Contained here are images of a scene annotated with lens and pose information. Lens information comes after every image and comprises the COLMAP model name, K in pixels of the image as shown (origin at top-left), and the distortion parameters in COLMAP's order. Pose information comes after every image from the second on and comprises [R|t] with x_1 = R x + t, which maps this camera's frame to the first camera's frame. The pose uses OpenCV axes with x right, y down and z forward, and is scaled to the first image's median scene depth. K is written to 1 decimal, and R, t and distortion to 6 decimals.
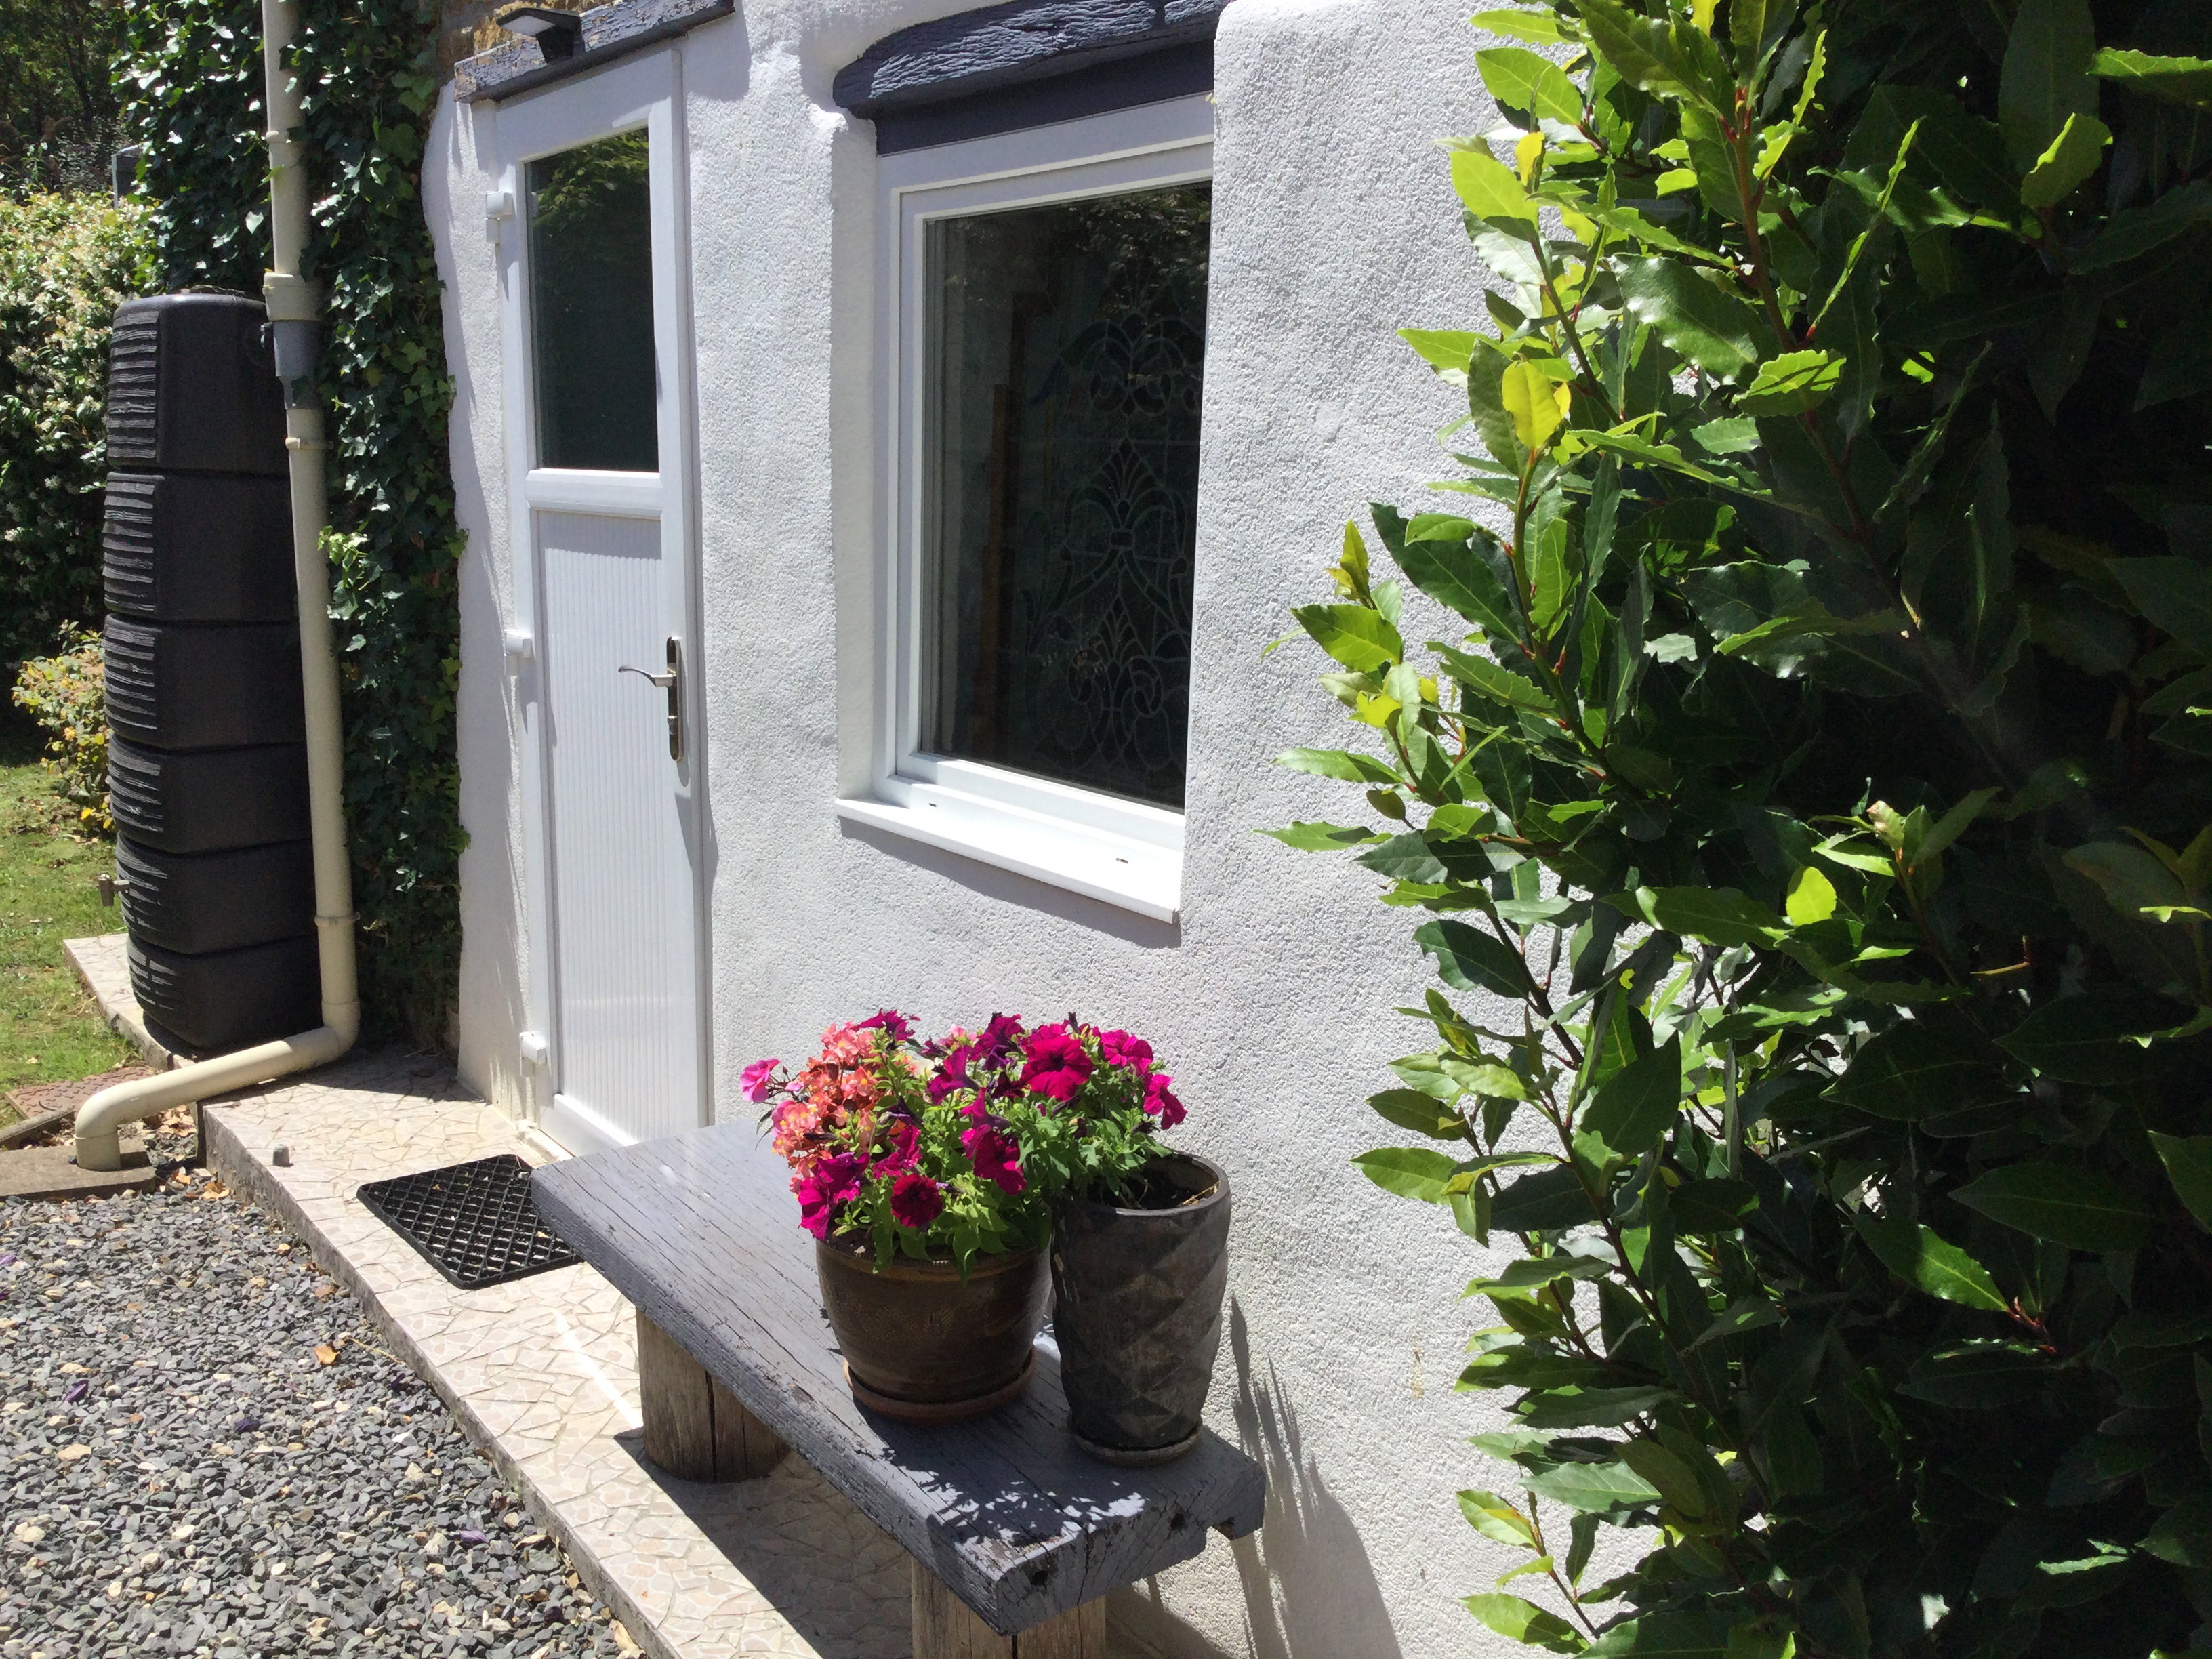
lens RADIAL K [[1943.6, 0, 1115.1], [0, 1943.6, 819.6], [0, 0, 1]] dist [0.038935, -0.057012]
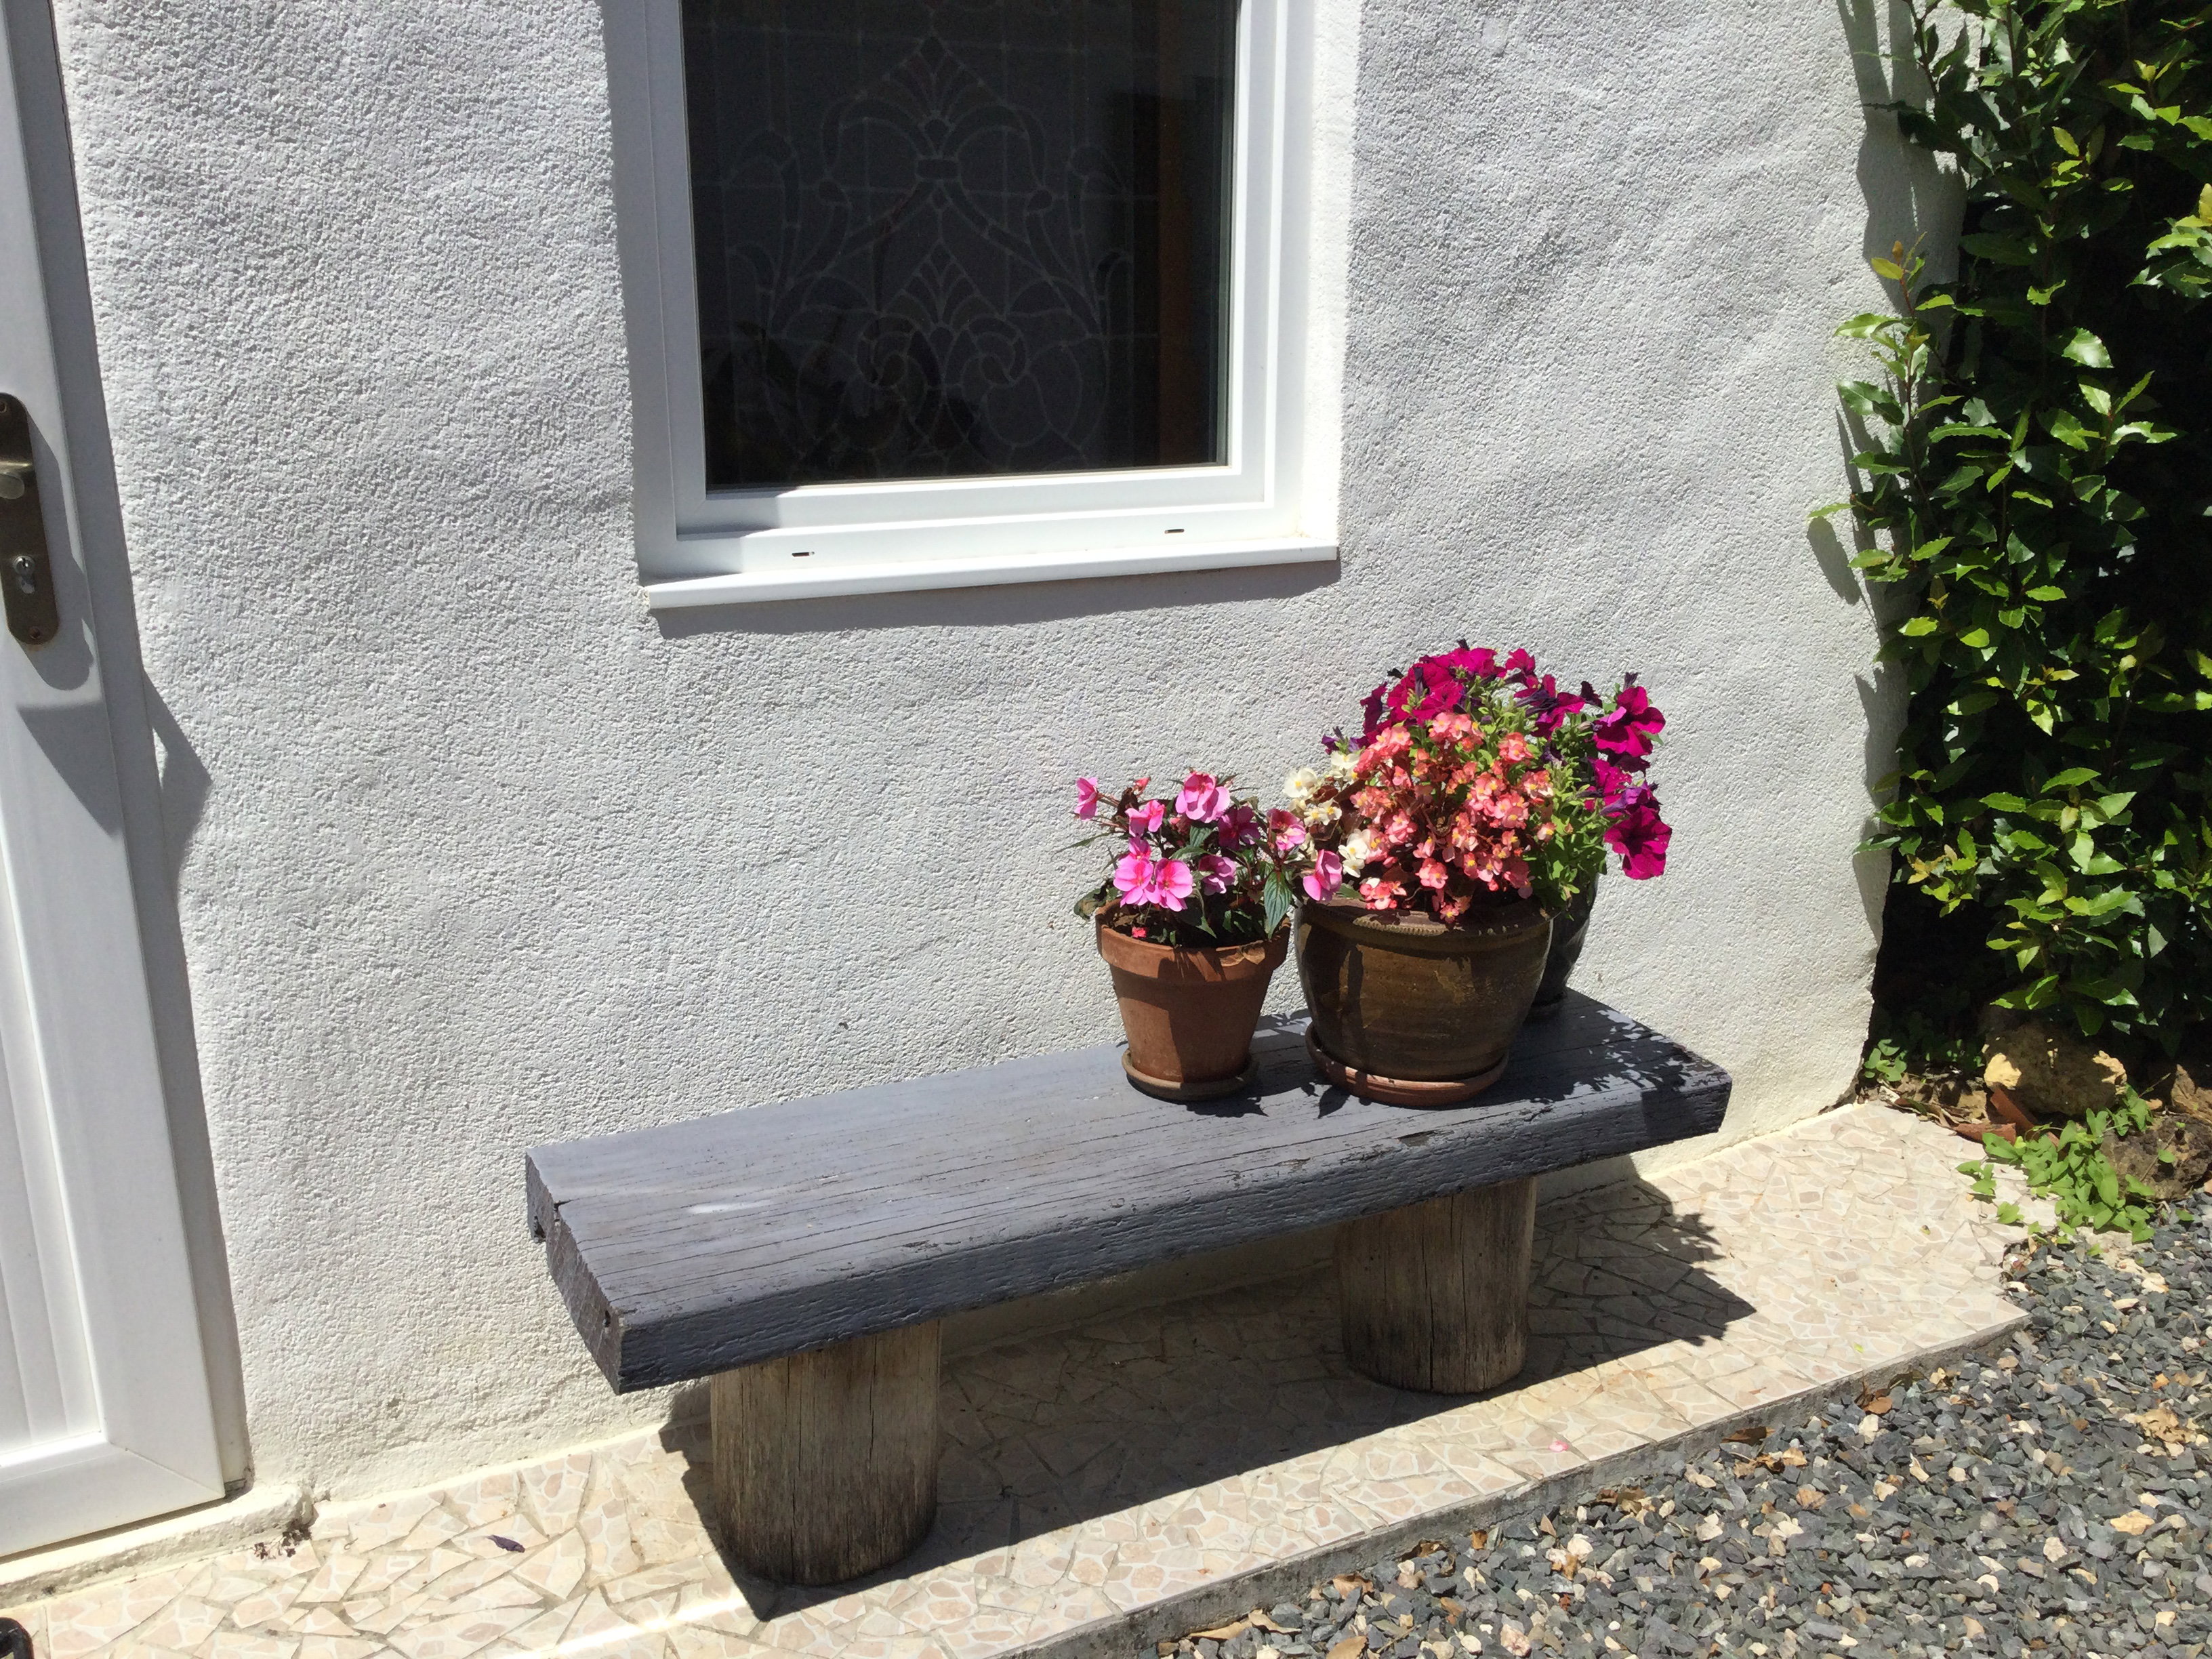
lens RADIAL K [[1943.6, 0, 1114.1], [0, 1943.6, 849.4], [0, 0, 1]] dist [0.038935, -0.057012]
pose [[0.165772, -0.307566, 0.936975, -0.531681], [0.176920, 0.943982, 0.278565, -0.057205], [-0.970164, 0.119591, 0.210900, 0.501646]]
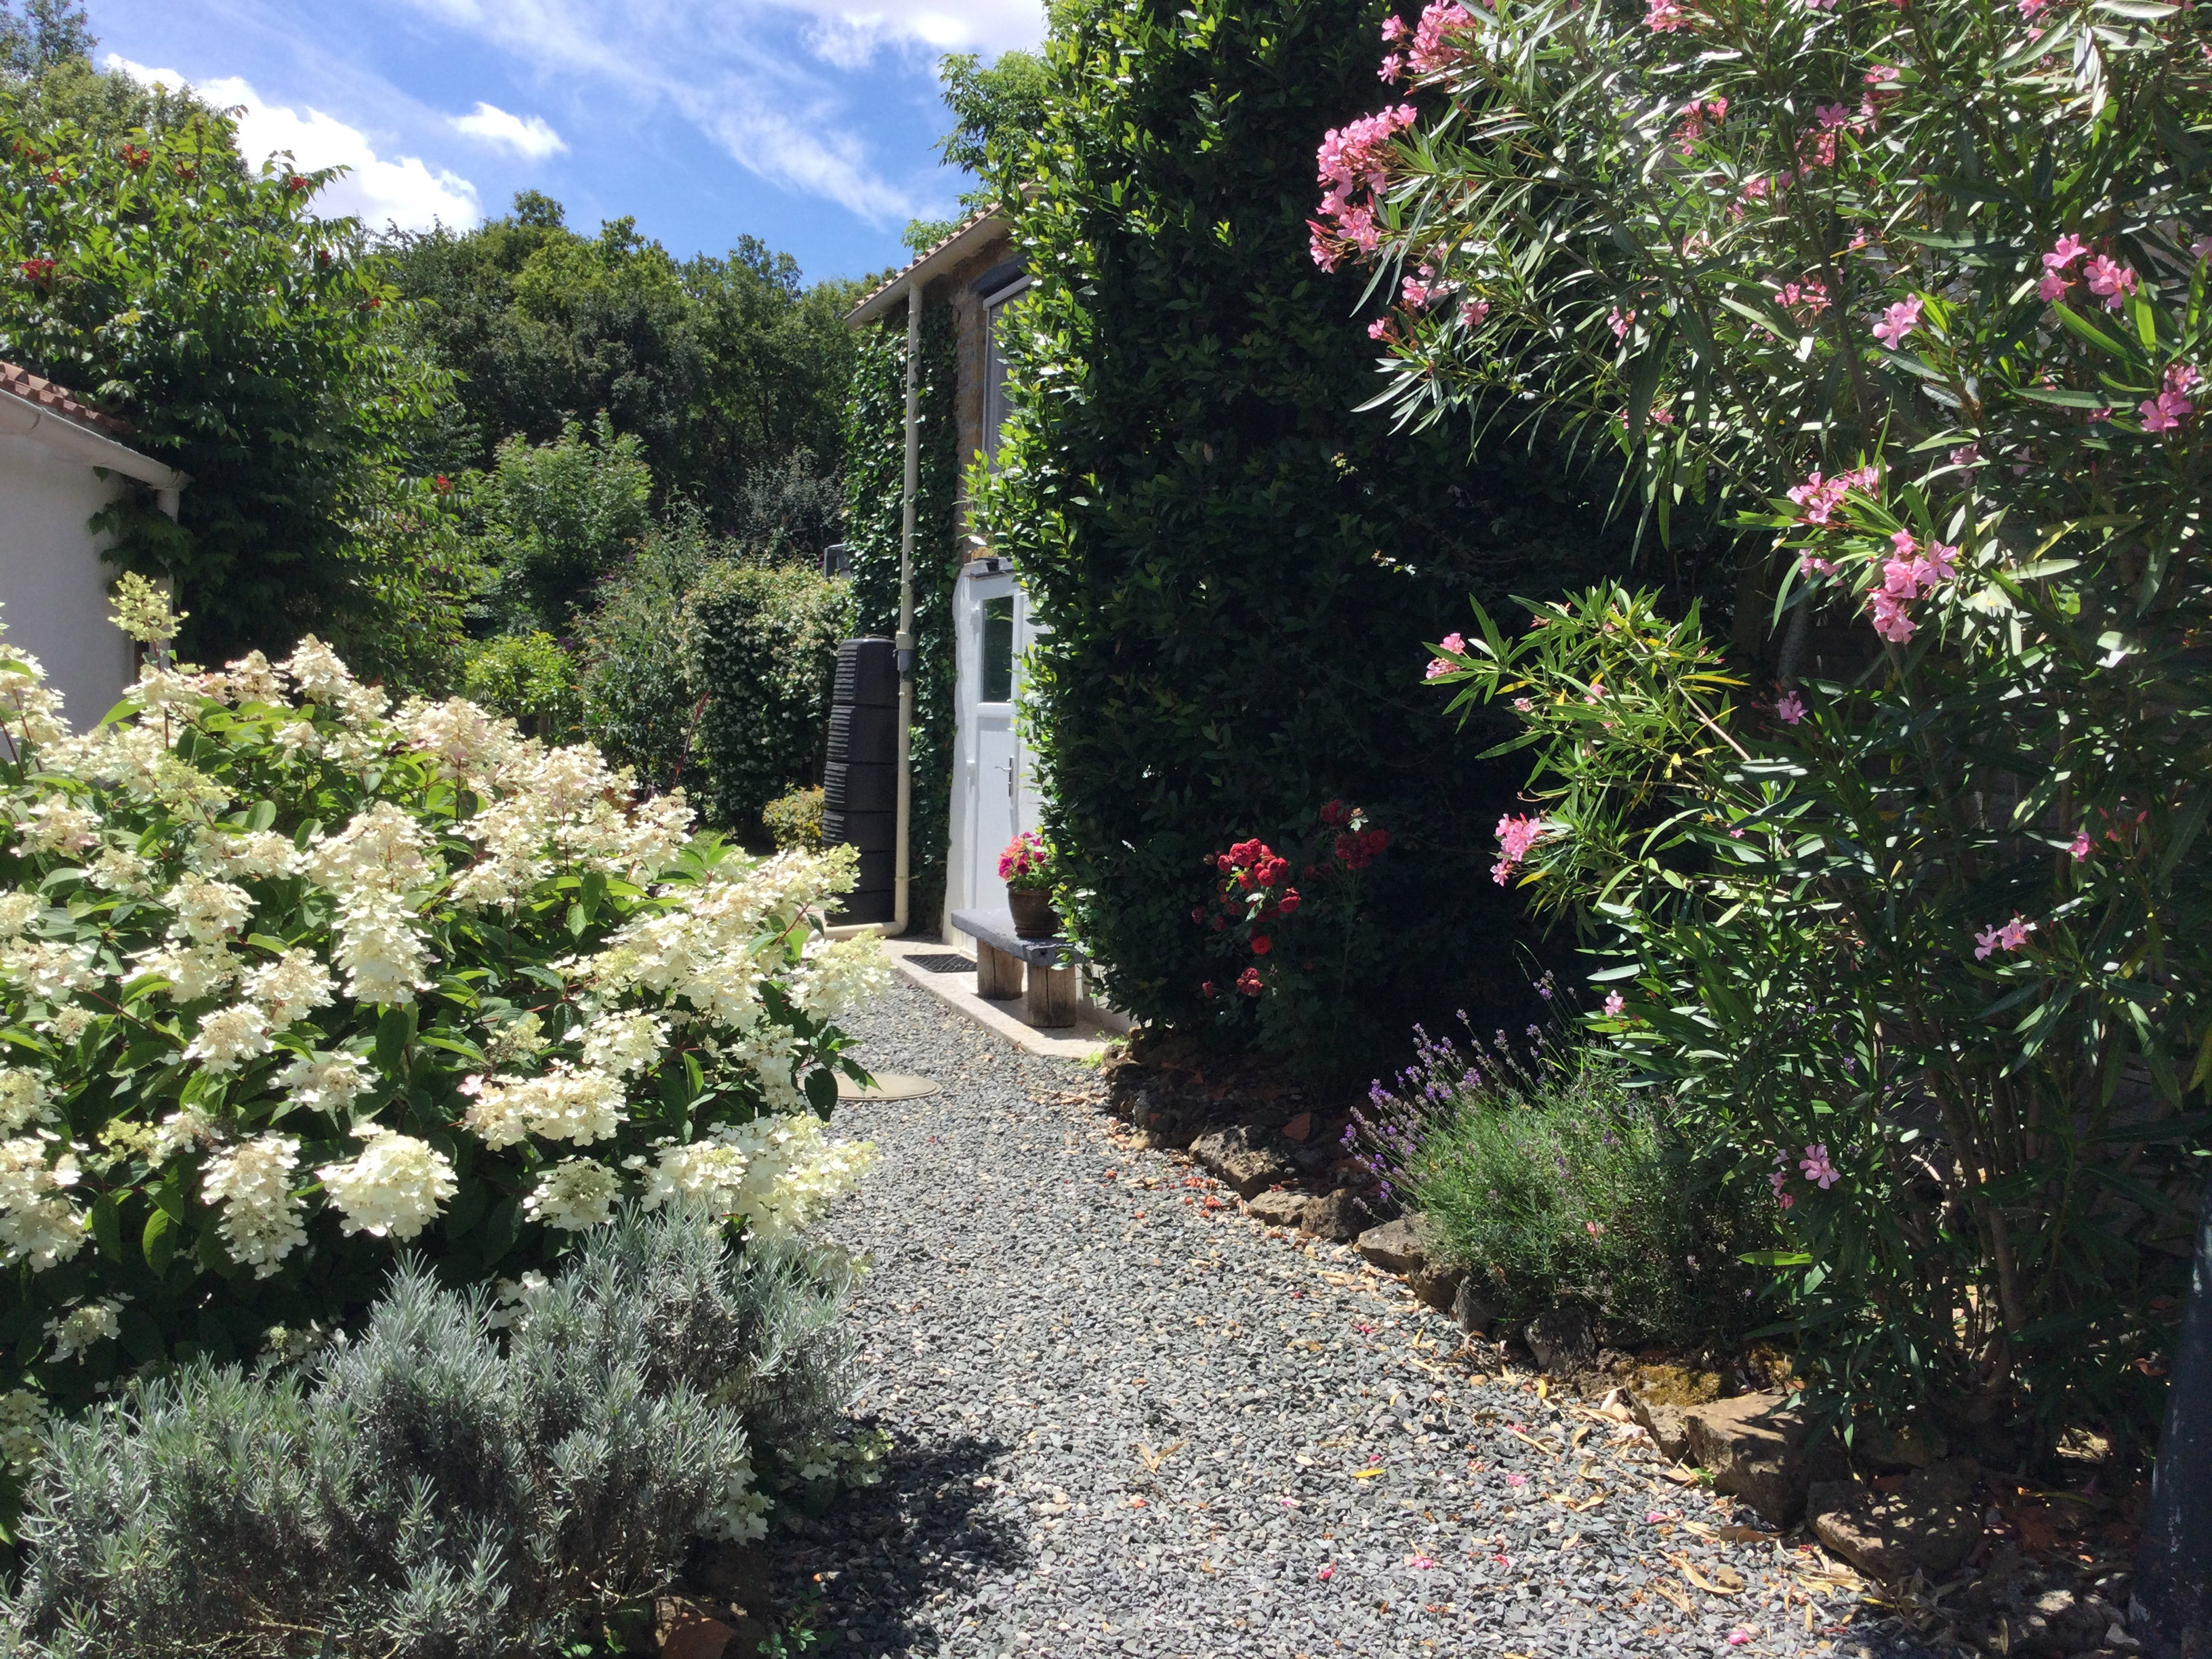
lens RADIAL K [[1943.6, 0, 1106.1], [0, 1943.6, 829.1], [0, 0, 1]] dist [0.038935, -0.057012]
pose [[0.959288, 0.028006, -0.281039, 0.640820], [-0.063401, 0.991029, -0.117653, 0.304403], [0.275222, 0.130681, 0.952457, -1.528727]]
